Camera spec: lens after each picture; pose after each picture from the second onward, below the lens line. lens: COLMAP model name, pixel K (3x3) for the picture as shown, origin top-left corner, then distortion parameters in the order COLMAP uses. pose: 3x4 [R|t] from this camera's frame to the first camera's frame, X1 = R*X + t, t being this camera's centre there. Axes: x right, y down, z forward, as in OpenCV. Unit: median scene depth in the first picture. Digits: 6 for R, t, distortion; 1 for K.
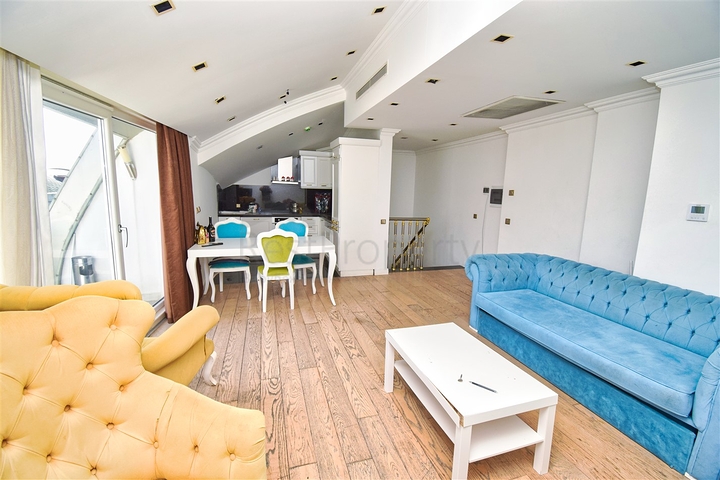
lens RADIAL K [[325.5, 0, 362.5], [0, 325.5, 237.0], [0, 0, 1]] dist [0.000260, -0.000301]
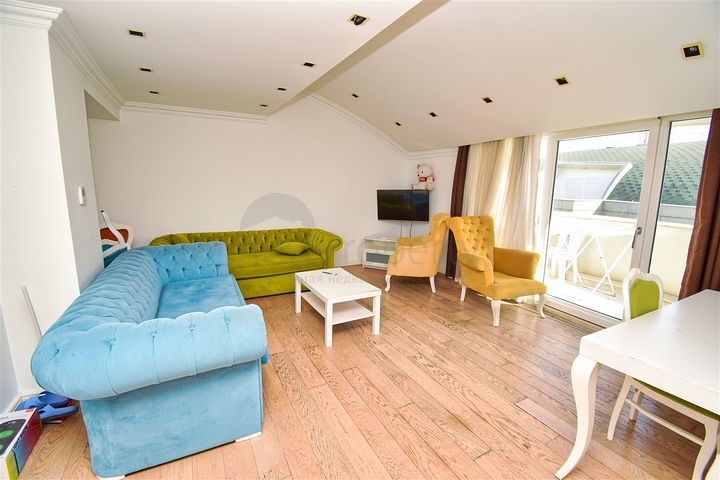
lens RADIAL K [[325.5, 0, 358.6], [0, 325.5, 238.3], [0, 0, 1]] dist [0.000260, -0.000301]
pose [[-0.982333, -0.003913, -0.187100, 0.311306], [-0.060905, 0.952037, 0.299860, -0.235251], [0.176952, 0.305957, -0.935456, 1.637726]]
